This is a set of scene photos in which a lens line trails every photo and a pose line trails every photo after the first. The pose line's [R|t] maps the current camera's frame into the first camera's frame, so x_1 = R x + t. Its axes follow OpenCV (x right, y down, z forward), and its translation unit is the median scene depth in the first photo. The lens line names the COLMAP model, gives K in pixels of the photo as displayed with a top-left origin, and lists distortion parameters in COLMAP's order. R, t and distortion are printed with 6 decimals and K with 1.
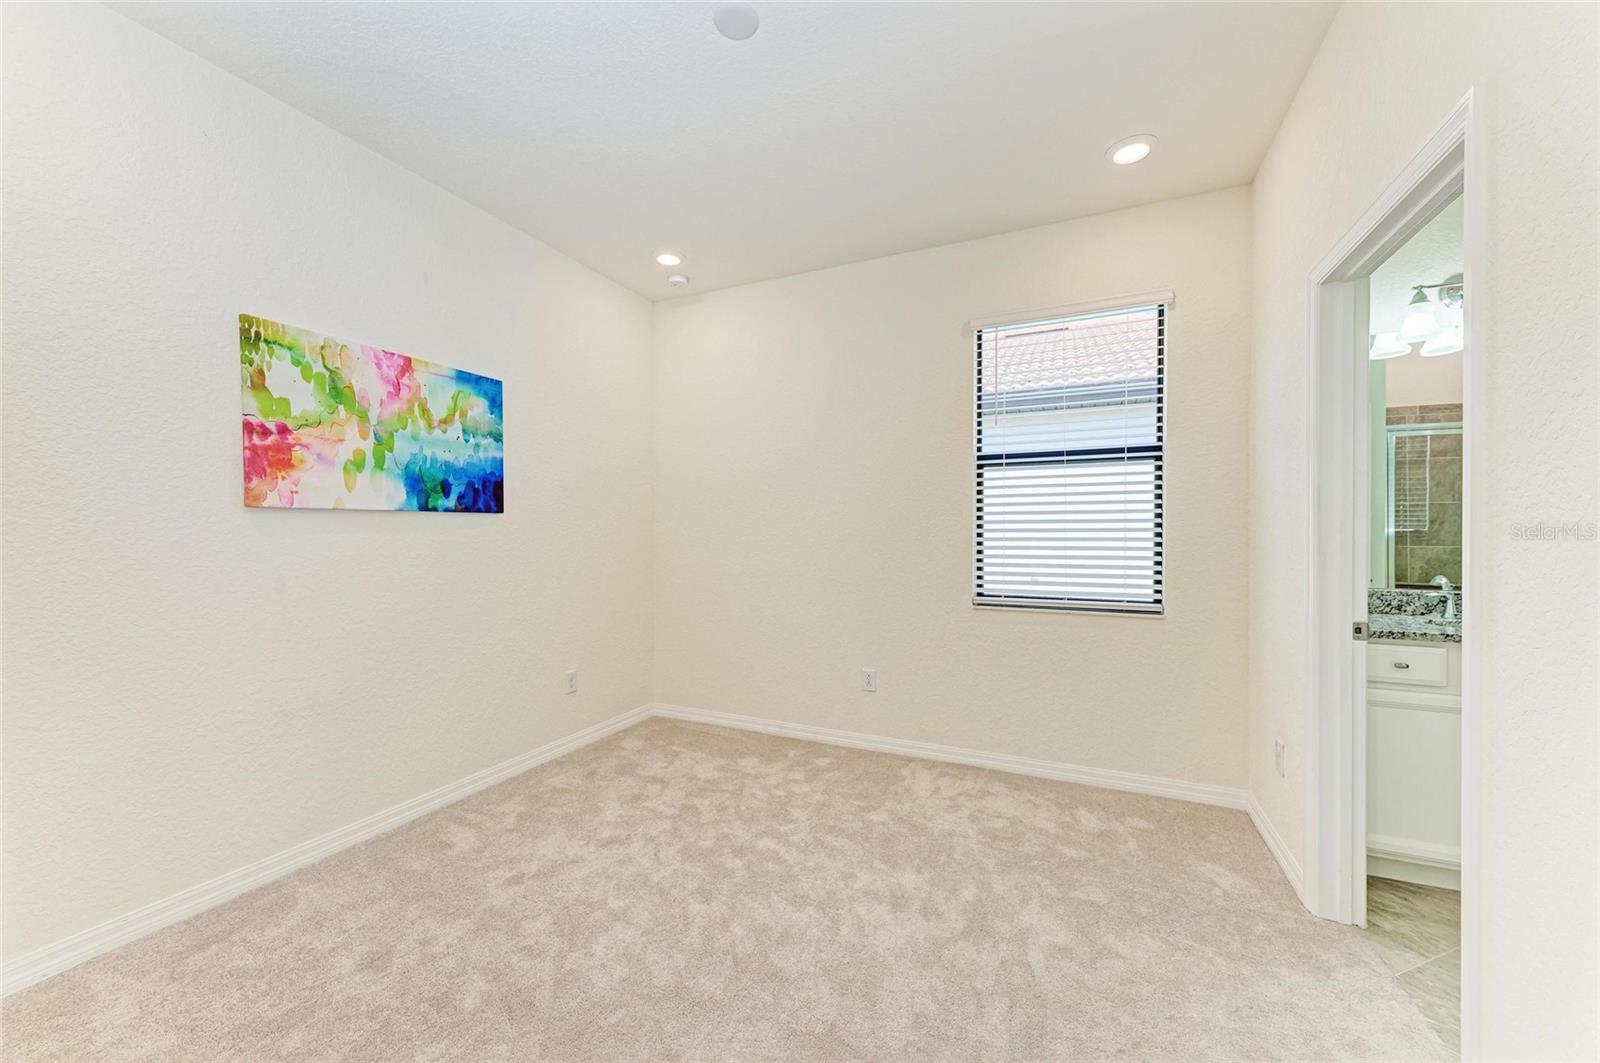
lens RADIAL K [[640.1, 0, 795.6], [0, 640.1, 524.7], [0, 0, 1]] dist [0.000321, 0.000022]
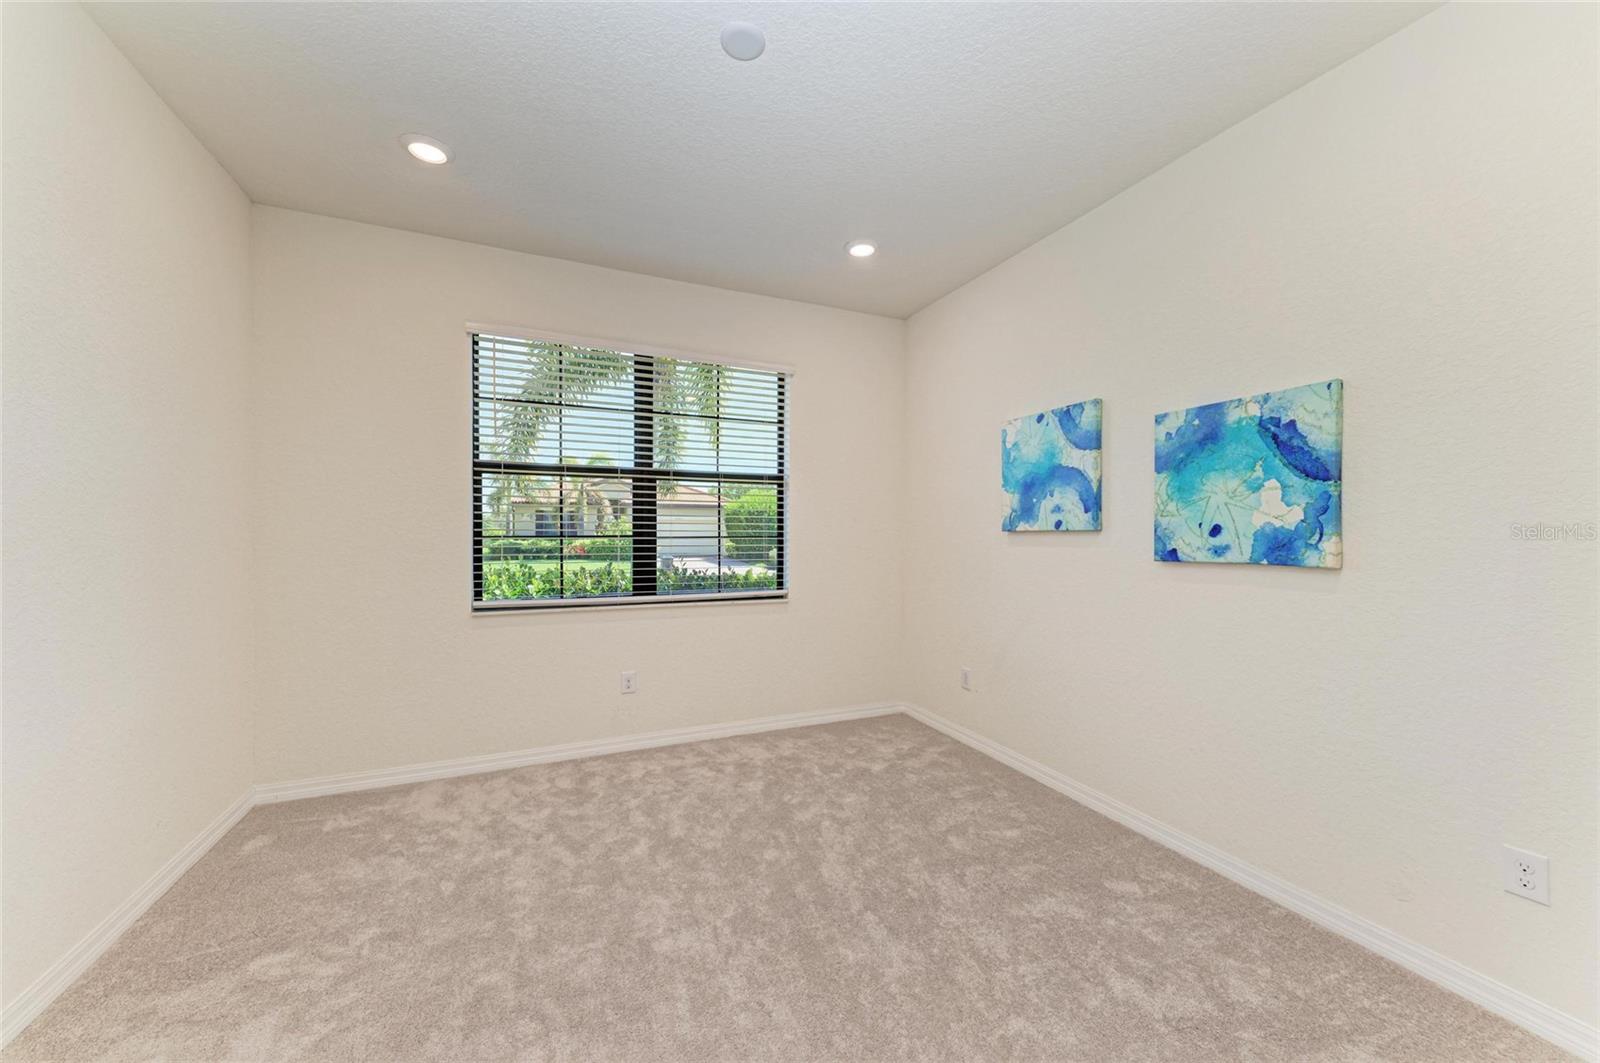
lens RADIAL K [[587.6, 0, 799.9], [0, 587.6, 538.4], [0, 0, 1]] dist [0.000052, -0.000003]
pose [[0.653141, -0.012191, 0.757138, -0.361020], [0.002942, 0.999904, 0.013562, -0.005885], [-0.757231, -0.006630, 0.653114, 0.139619]]
